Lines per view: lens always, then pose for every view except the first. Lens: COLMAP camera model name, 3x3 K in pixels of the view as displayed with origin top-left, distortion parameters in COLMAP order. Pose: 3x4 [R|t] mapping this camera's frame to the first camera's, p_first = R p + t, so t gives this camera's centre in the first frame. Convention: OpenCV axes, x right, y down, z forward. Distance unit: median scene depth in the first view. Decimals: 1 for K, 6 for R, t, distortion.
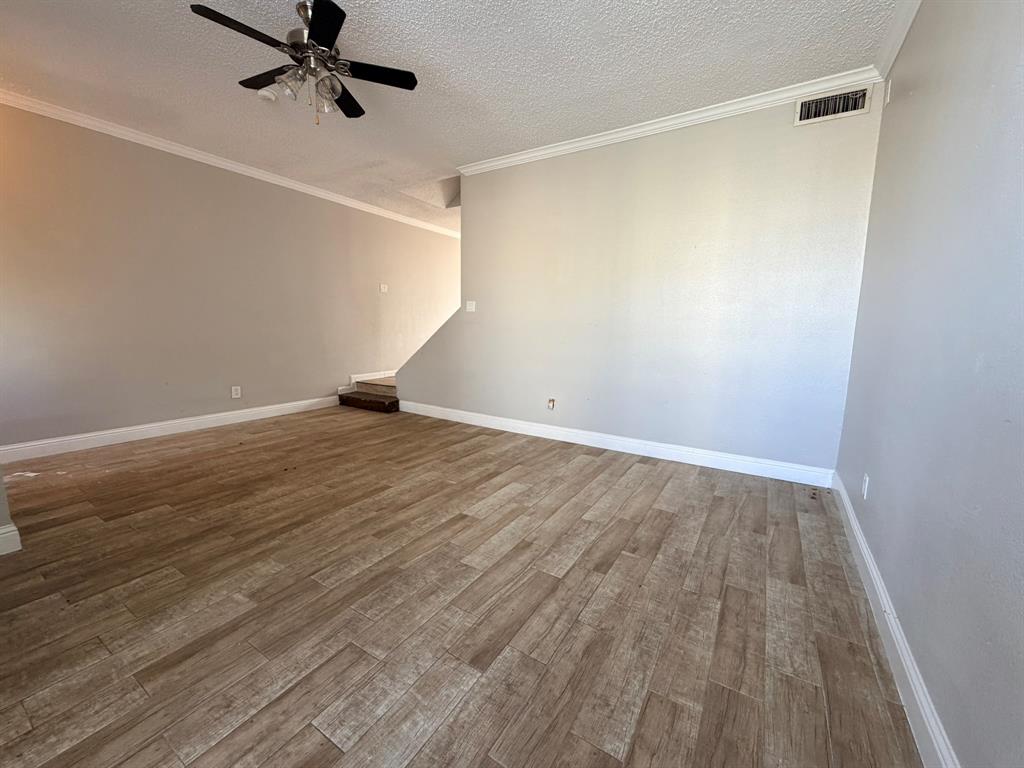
lens RADIAL K [[411.1, 0, 510.6], [0, 411.1, 380.7], [0, 0, 1]] dist [-0.000464, 0.000055]
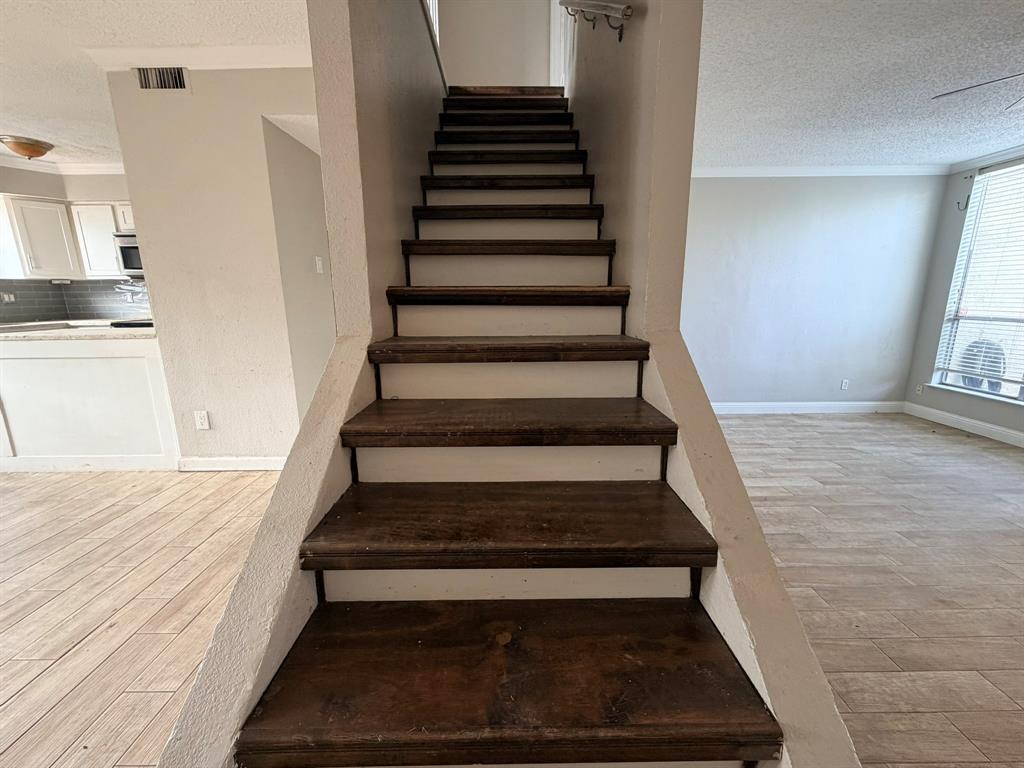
lens RADIAL K [[411.1, 0, 511.0], [0, 411.1, 383.0], [0, 0, 1]] dist [-0.000464, 0.000055]
pose [[-0.542361, -0.186498, 0.819185, -0.564410], [0.113933, 0.949716, 0.291647, -0.448644], [-0.832385, 0.251511, -0.493841, 2.304821]]
